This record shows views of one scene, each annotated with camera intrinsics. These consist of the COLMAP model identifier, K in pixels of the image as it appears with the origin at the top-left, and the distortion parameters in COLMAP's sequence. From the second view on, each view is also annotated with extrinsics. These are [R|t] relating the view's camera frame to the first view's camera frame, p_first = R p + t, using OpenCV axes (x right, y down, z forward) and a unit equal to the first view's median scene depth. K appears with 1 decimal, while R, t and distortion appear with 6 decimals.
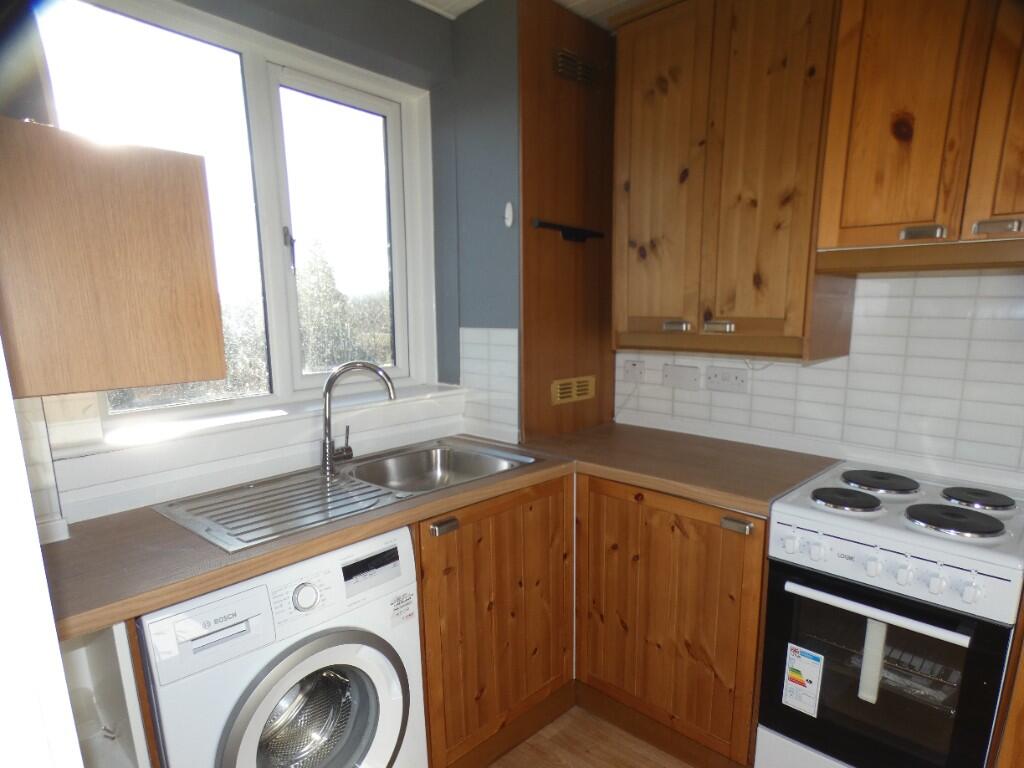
lens RADIAL K [[597.9, 0, 513.8], [0, 597.9, 360.8], [0, 0, 1]] dist [0.021094, -0.000487]
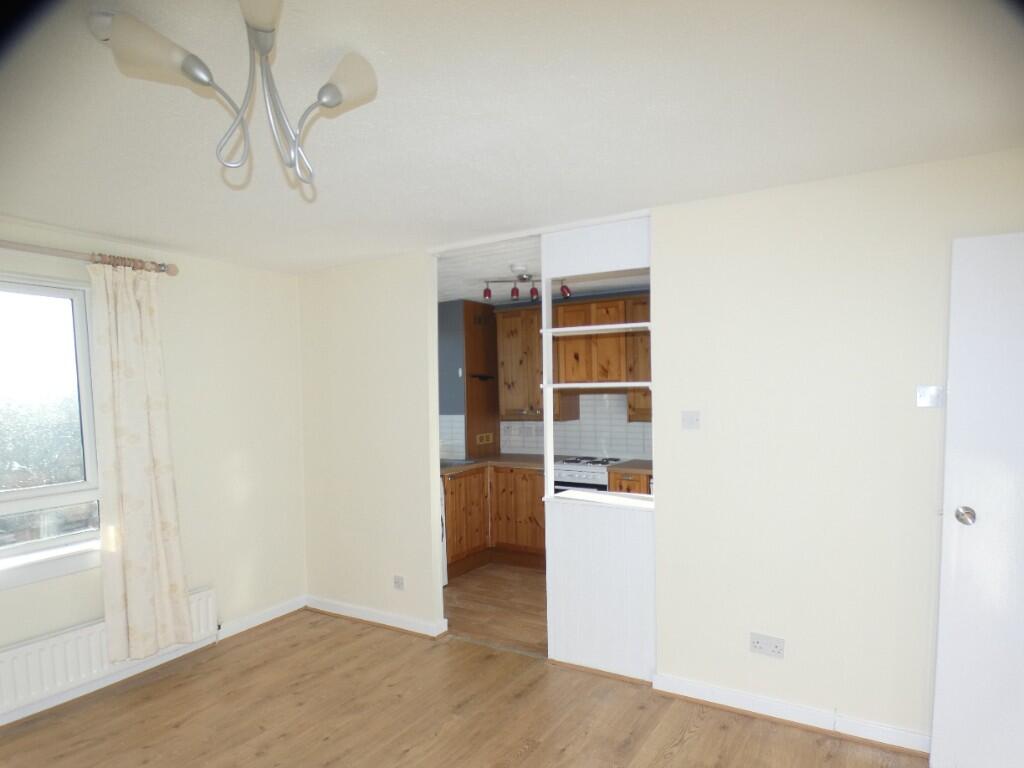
lens RADIAL K [[582.6, 0, 517.3], [0, 582.6, 388.8], [0, 0, 1]] dist [-0.001136, -0.000211]
pose [[0.975729, -0.021666, 0.217906, -0.349747], [0.042963, 0.994694, -0.093475, 0.090362], [-0.214725, 0.100568, 0.971483, -1.691611]]
